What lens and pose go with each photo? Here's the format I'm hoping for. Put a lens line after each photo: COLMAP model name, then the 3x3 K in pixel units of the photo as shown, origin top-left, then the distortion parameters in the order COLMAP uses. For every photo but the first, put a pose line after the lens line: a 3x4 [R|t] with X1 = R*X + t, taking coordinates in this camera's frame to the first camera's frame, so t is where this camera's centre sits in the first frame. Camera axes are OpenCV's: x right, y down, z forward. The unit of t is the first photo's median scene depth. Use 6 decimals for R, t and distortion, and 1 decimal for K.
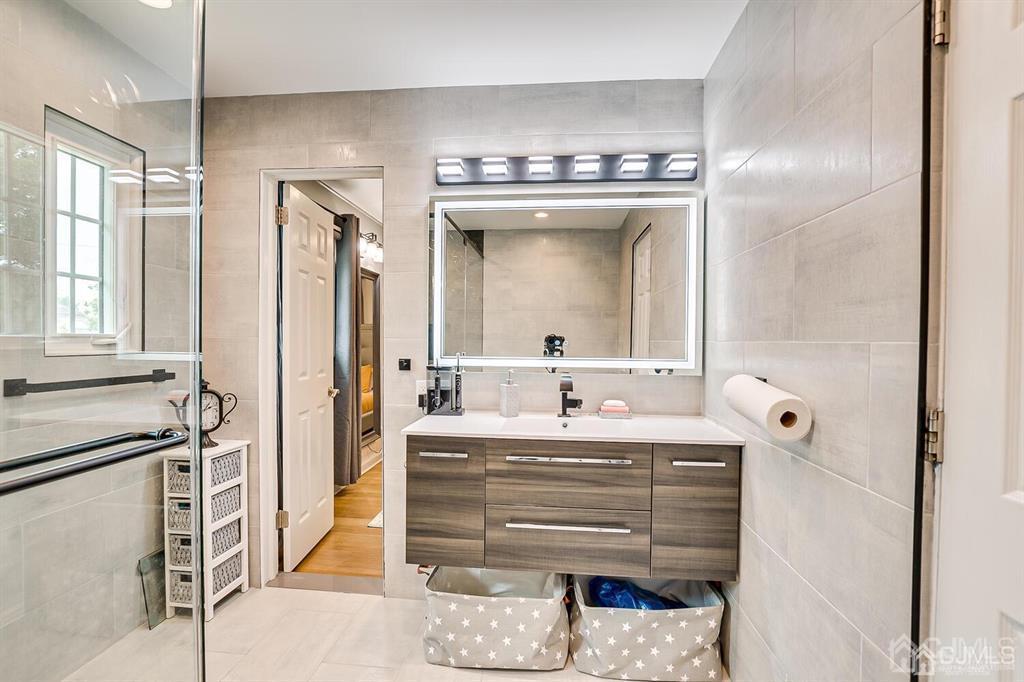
lens RADIAL K [[450.5, 0, 509.8], [0, 450.5, 347.6], [0, 0, 1]] dist [-0.027115, 0.004185]
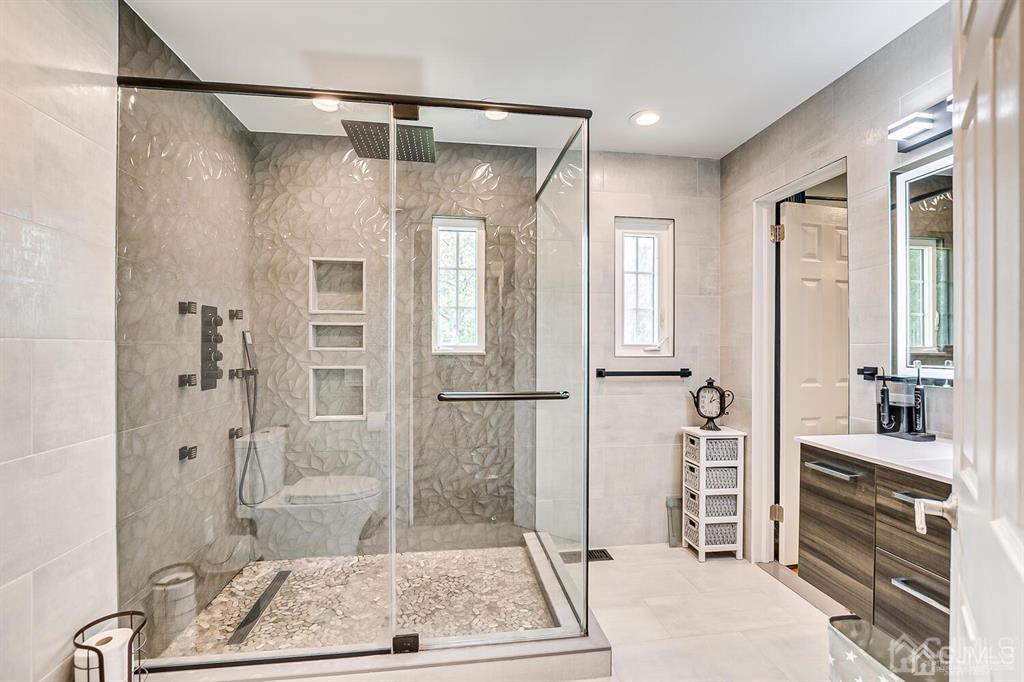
lens RADIAL K [[450.5, 0, 509.8], [0, 450.5, 347.6], [0, 0, 1]] dist [-0.027115, 0.004185]
pose [[0.214295, -0.010093, -0.976717, 0.476457], [-0.013803, 0.999815, -0.013360, 0.009558], [0.976672, 0.016345, 0.214116, 0.148949]]
